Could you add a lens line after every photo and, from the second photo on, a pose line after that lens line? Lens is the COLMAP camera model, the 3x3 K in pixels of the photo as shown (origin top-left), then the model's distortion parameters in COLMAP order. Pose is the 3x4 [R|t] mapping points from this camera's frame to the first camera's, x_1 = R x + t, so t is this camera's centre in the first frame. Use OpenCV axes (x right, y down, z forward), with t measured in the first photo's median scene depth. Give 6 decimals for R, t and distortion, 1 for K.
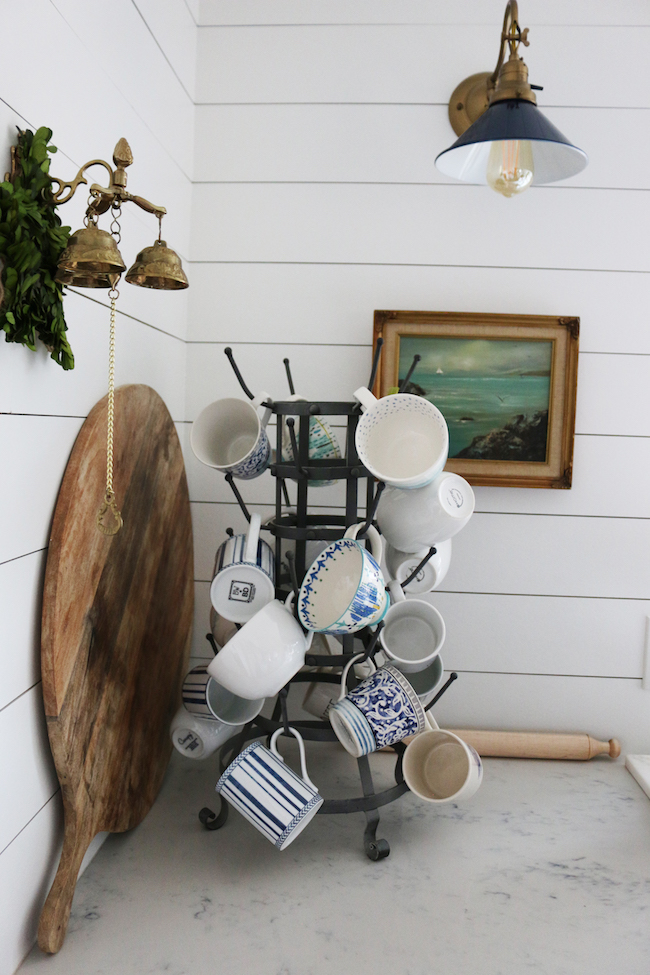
lens RADIAL K [[794.5, 0, 319.5], [0, 794.5, 486.4], [0, 0, 1]] dist [-0.165224, 0.130520]
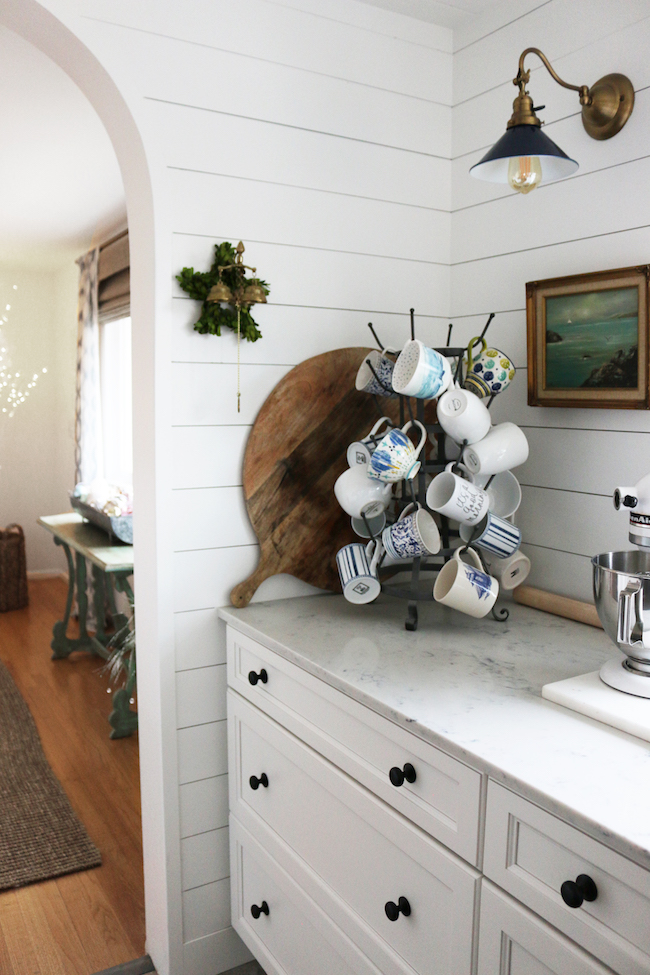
lens RADIAL K [[794.5, 0, 319.5], [0, 794.5, 486.4], [0, 0, 1]] dist [-0.165224, 0.130520]
pose [[0.582097, 0.062155, -0.810740, 1.138332], [-0.045016, 0.998008, 0.044191, 0.104948], [0.811872, 0.010773, 0.583736, -0.109157]]
